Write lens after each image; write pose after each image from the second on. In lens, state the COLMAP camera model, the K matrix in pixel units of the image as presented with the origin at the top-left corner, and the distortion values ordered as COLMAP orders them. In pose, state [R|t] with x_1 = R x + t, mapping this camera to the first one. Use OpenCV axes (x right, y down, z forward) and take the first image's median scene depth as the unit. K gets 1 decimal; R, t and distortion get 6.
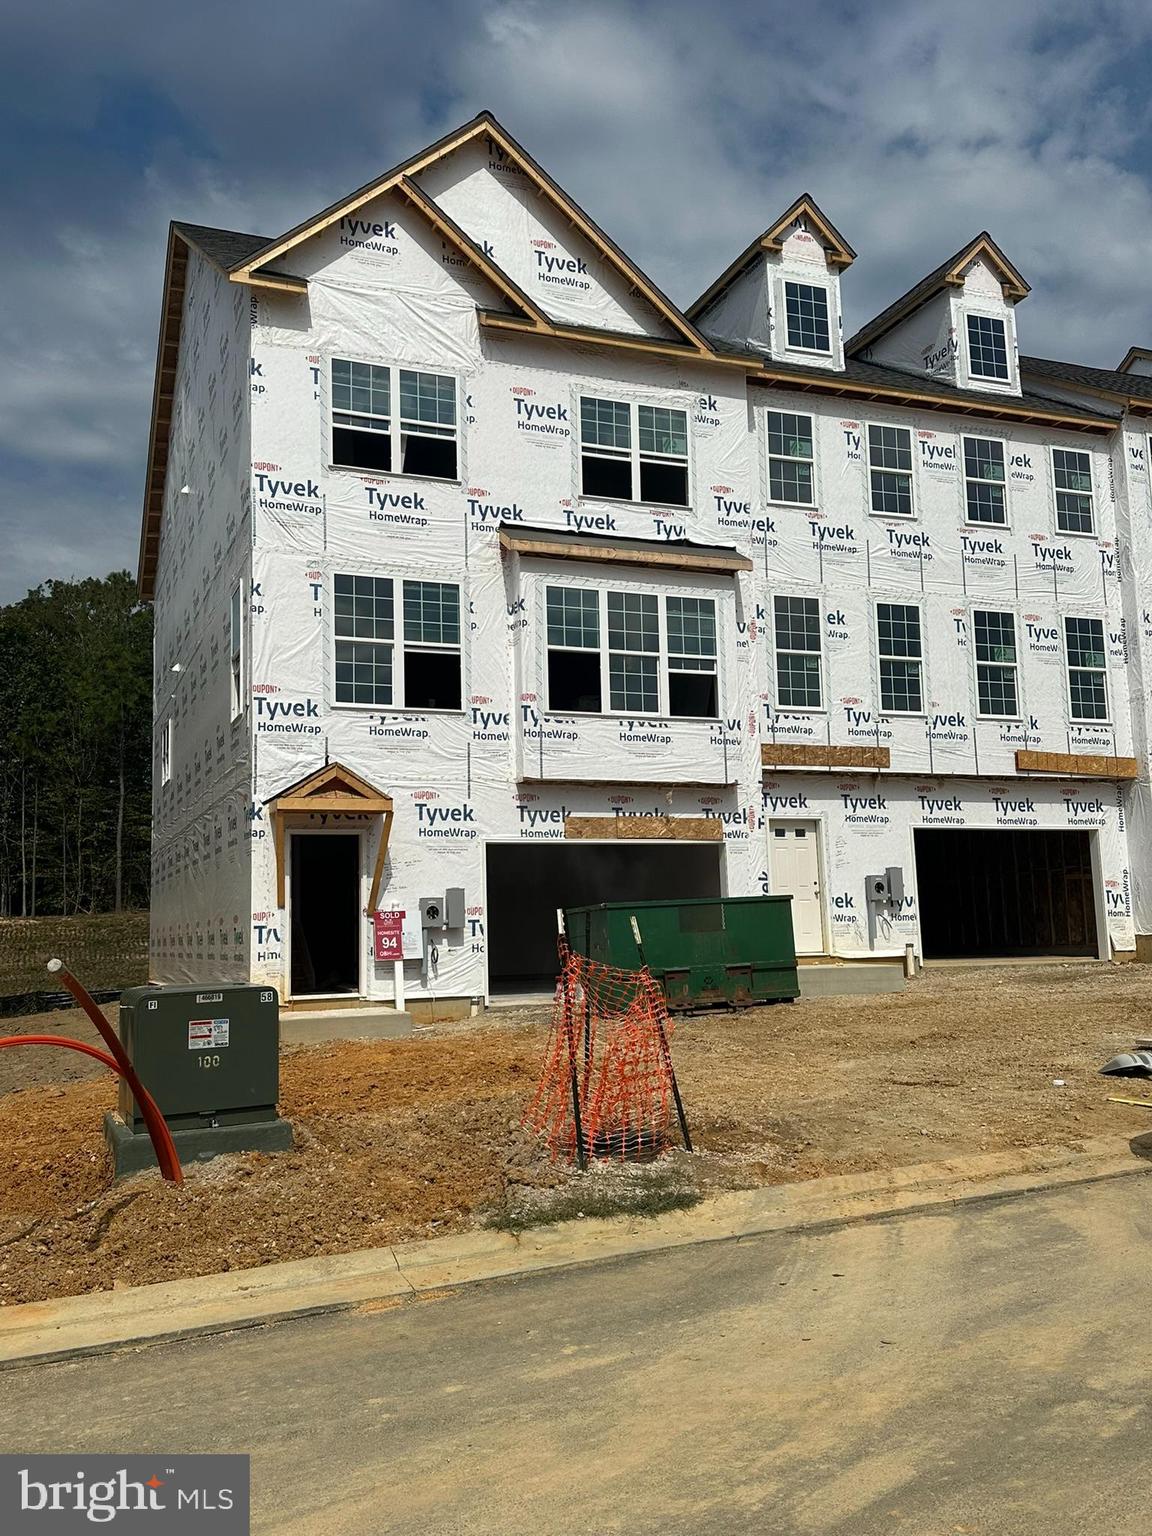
lens RADIAL K [[1329.3, 0, 573.1], [0, 1329.3, 775.7], [0, 0, 1]] dist [0.164188, -0.303148]
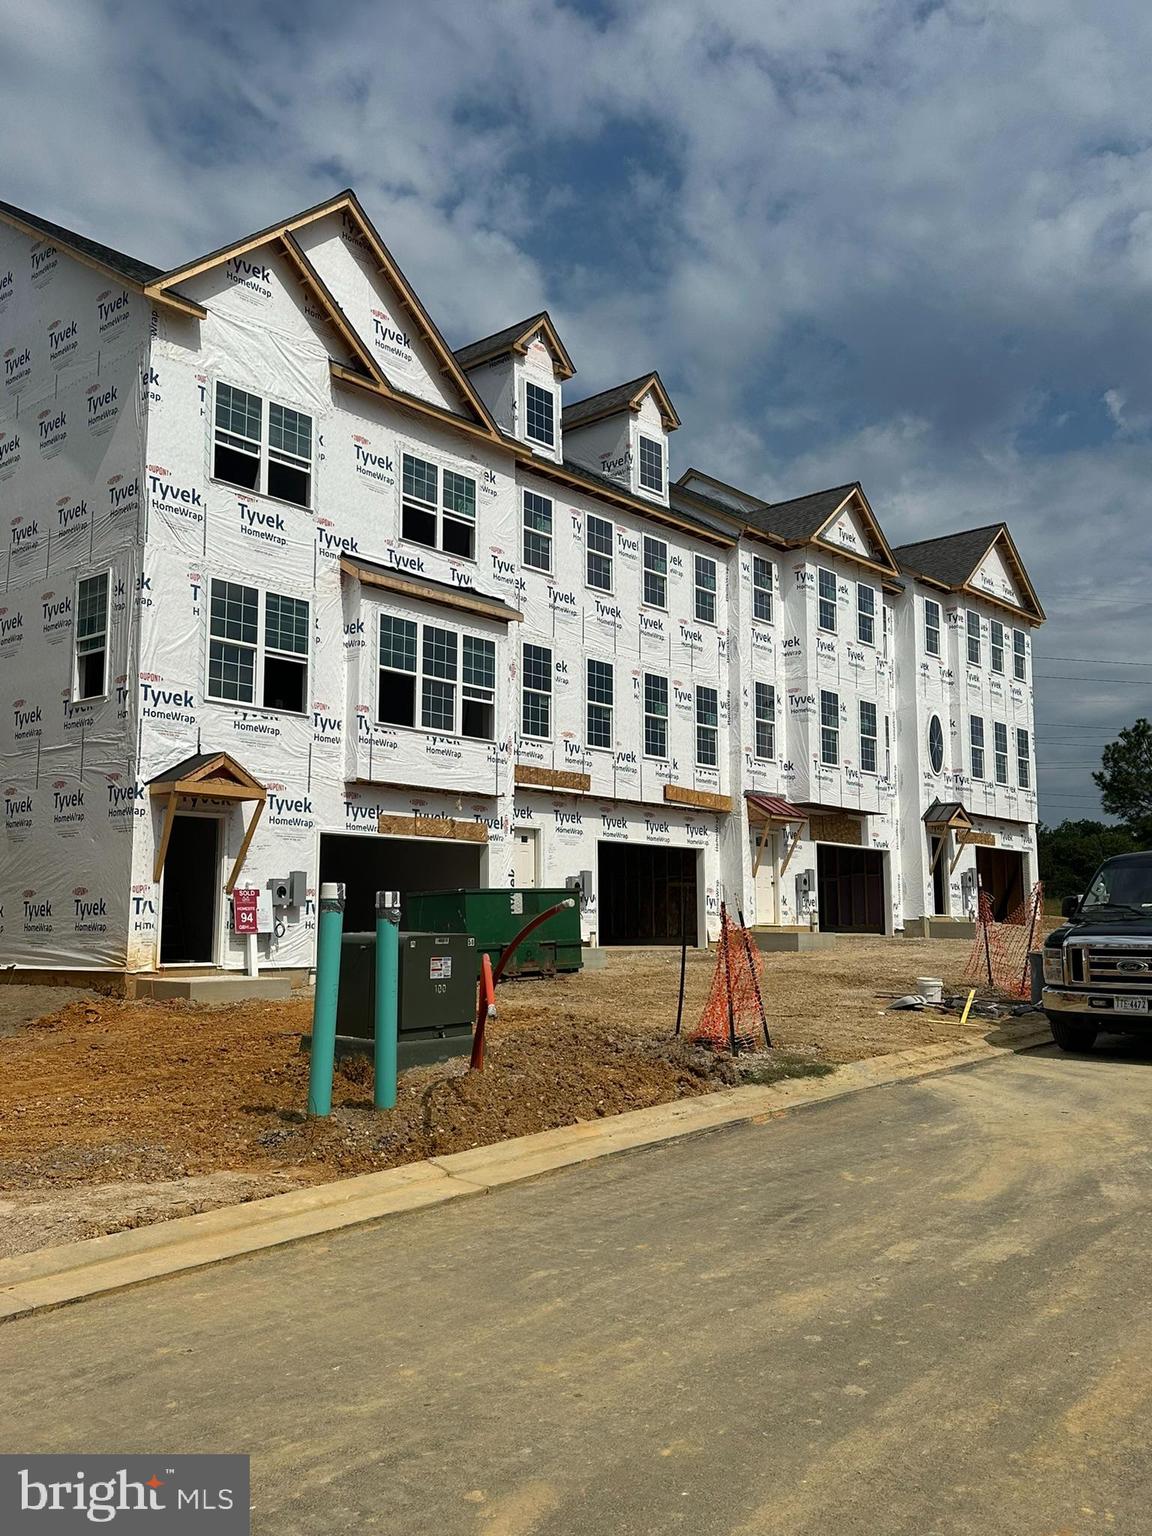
lens RADIAL K [[1314.5, 0, 576.0], [0, 1314.5, 768.0], [0, 0, 1]] dist [0.182911, -0.377990]
pose [[0.886757, 0.086470, 0.454076, -0.359346], [-0.083770, 0.996143, -0.026104, 0.006191], [-0.454582, -0.014890, 0.890580, -0.093612]]
